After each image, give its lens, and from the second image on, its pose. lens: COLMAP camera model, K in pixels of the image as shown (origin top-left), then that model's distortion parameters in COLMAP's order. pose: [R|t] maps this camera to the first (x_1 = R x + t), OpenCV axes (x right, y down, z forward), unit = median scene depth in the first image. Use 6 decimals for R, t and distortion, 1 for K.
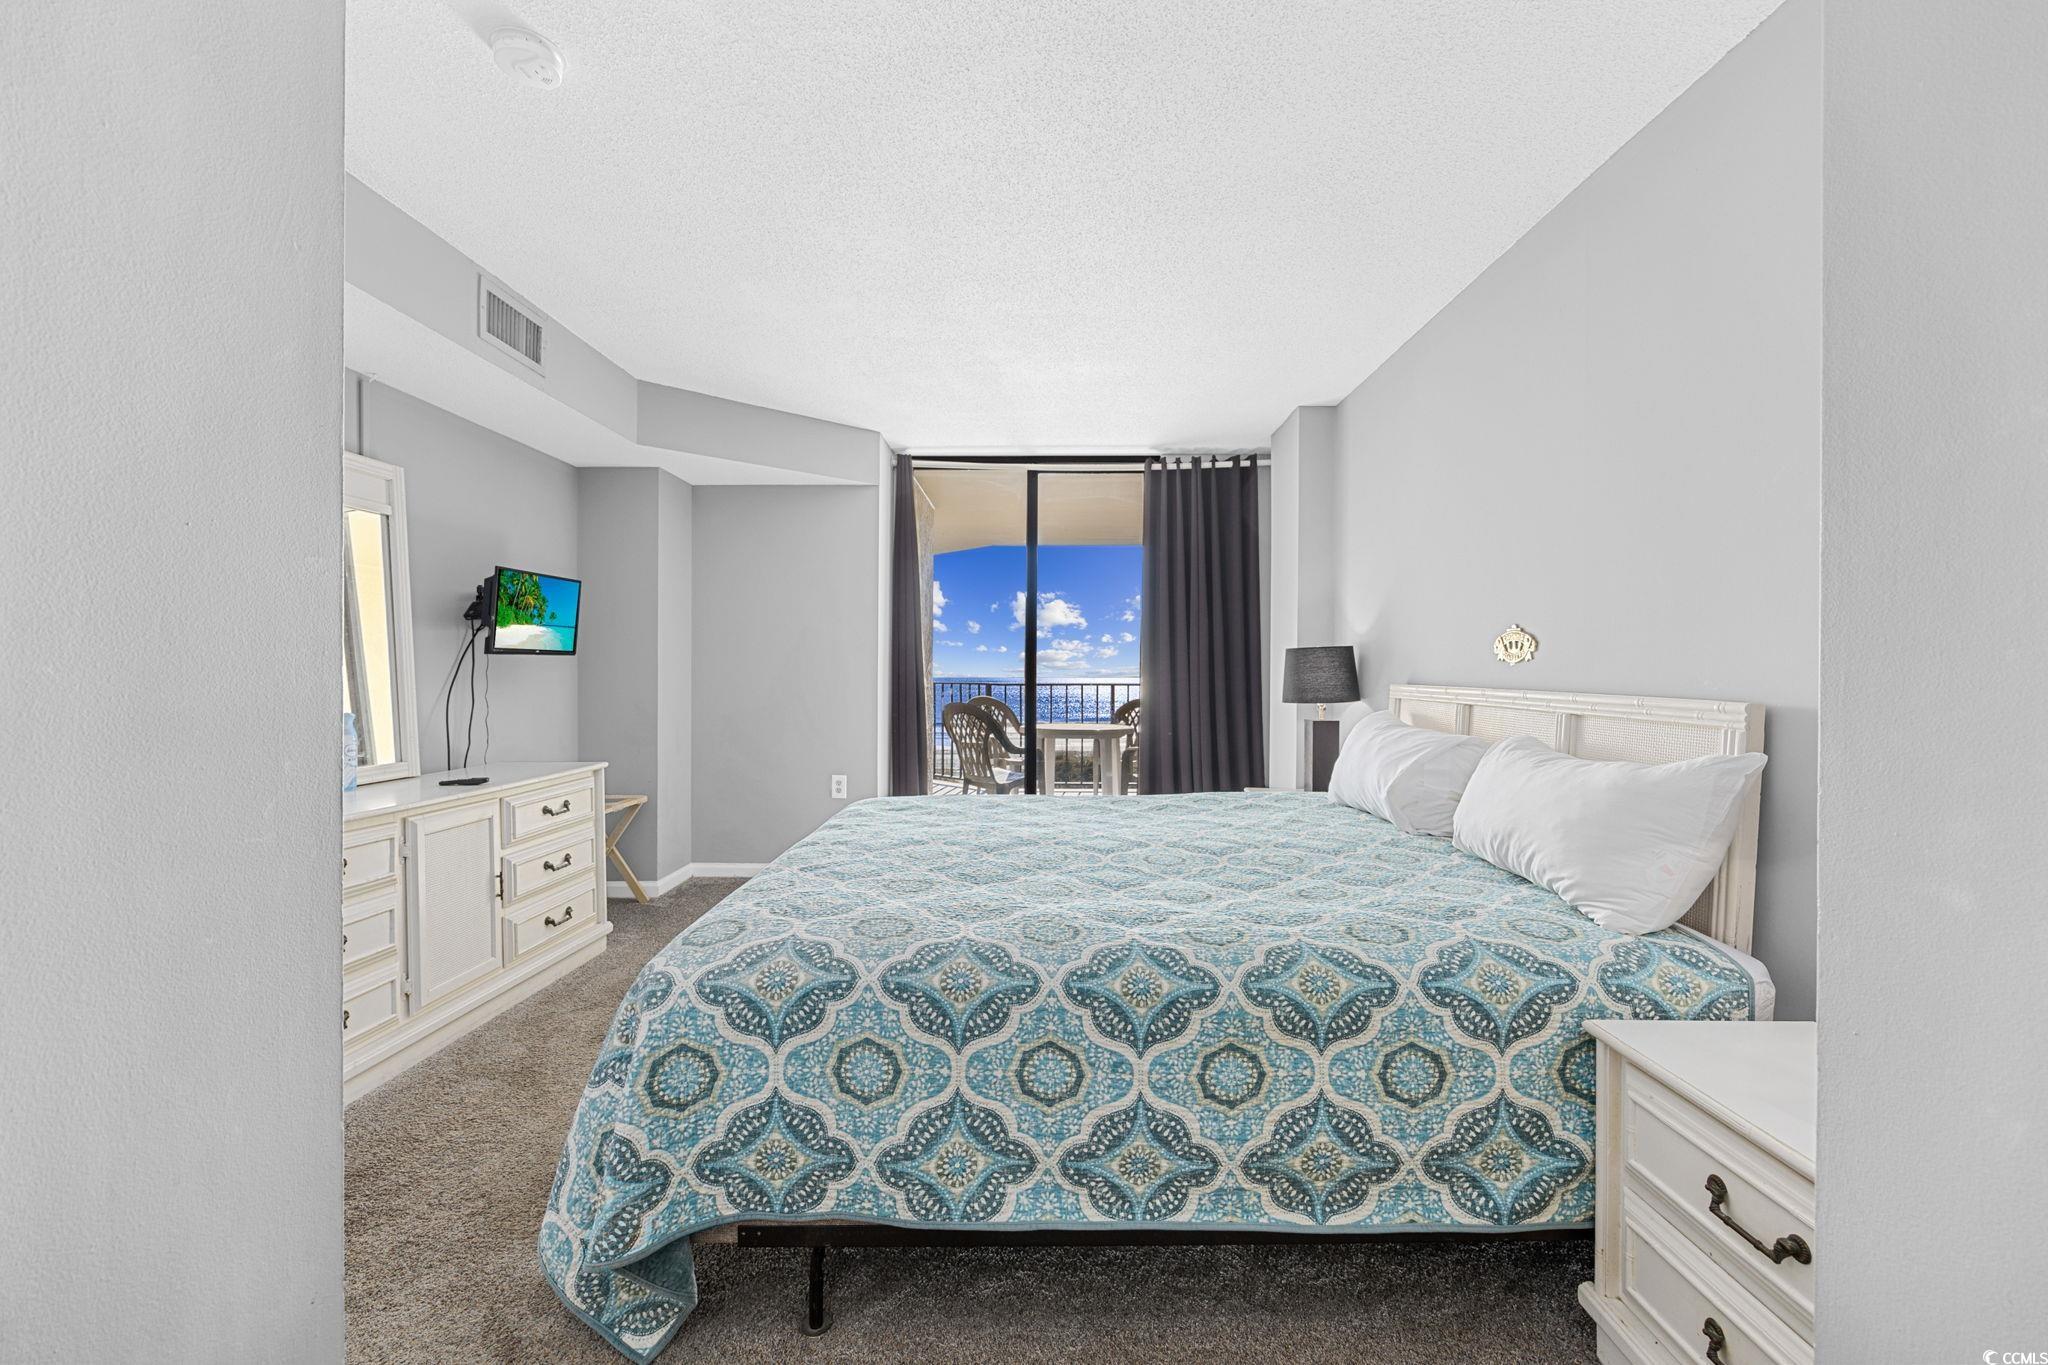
lens RADIAL K [[819.6, 0, 1024.0], [0, 819.6, 682.5], [0, 0, 1]] dist [-0.003456, 0.000344]
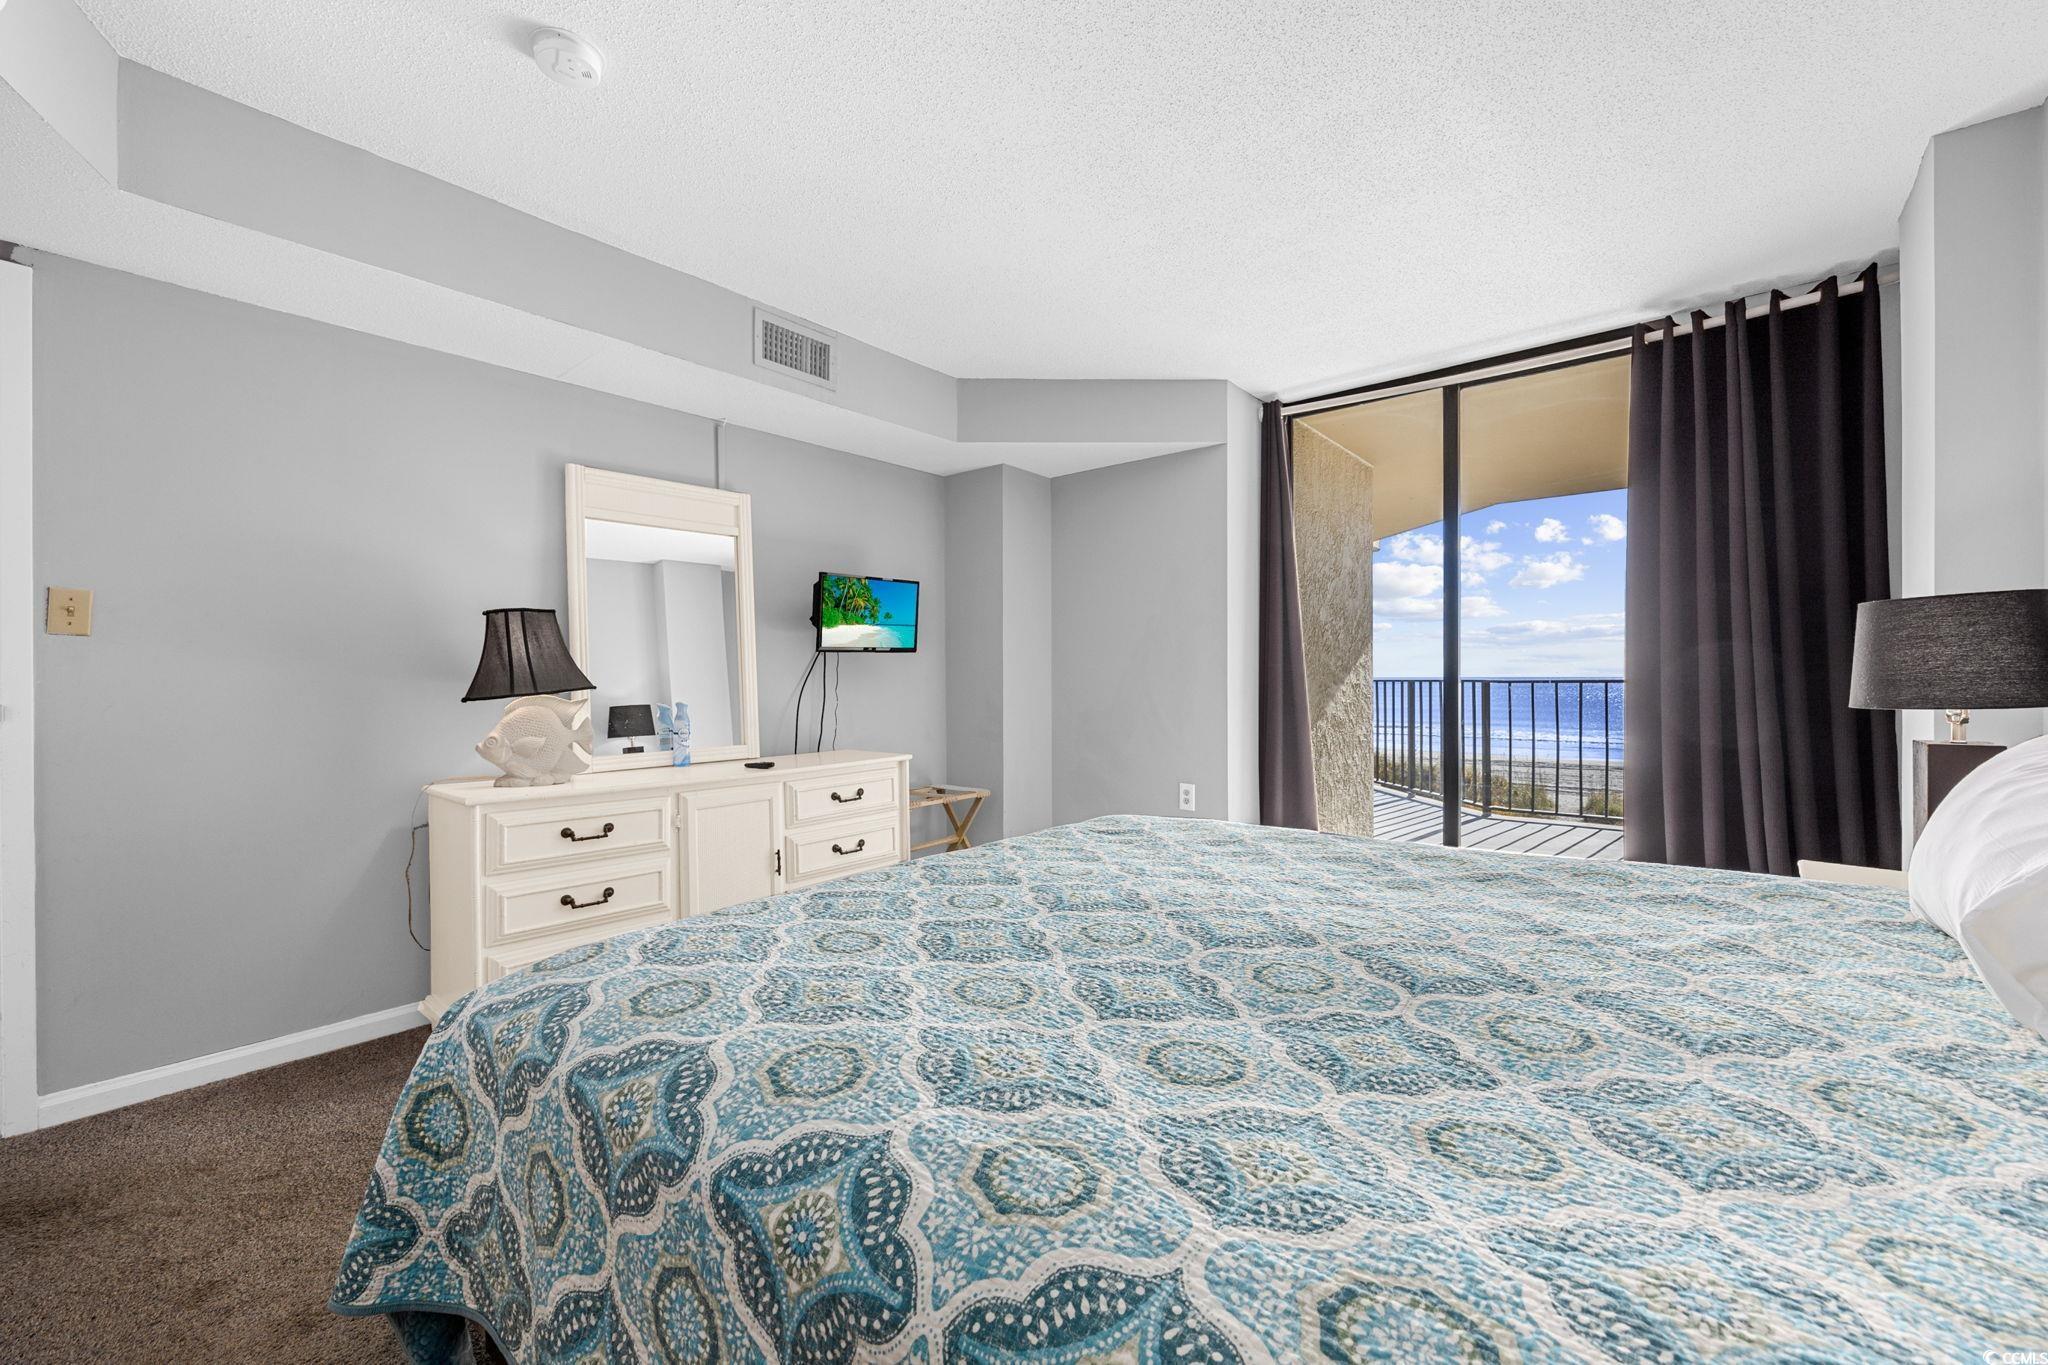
lens RADIAL K [[814.1, 0, 1024.0], [0, 814.1, 682.5], [0, 0, 1]] dist [-0.004984, 0.000265]
pose [[0.783288, -0.003249, -0.621651, 0.230007], [0.002128, 0.999994, -0.002545, 0.009235], [0.621656, 0.000670, 0.783290, 0.276202]]
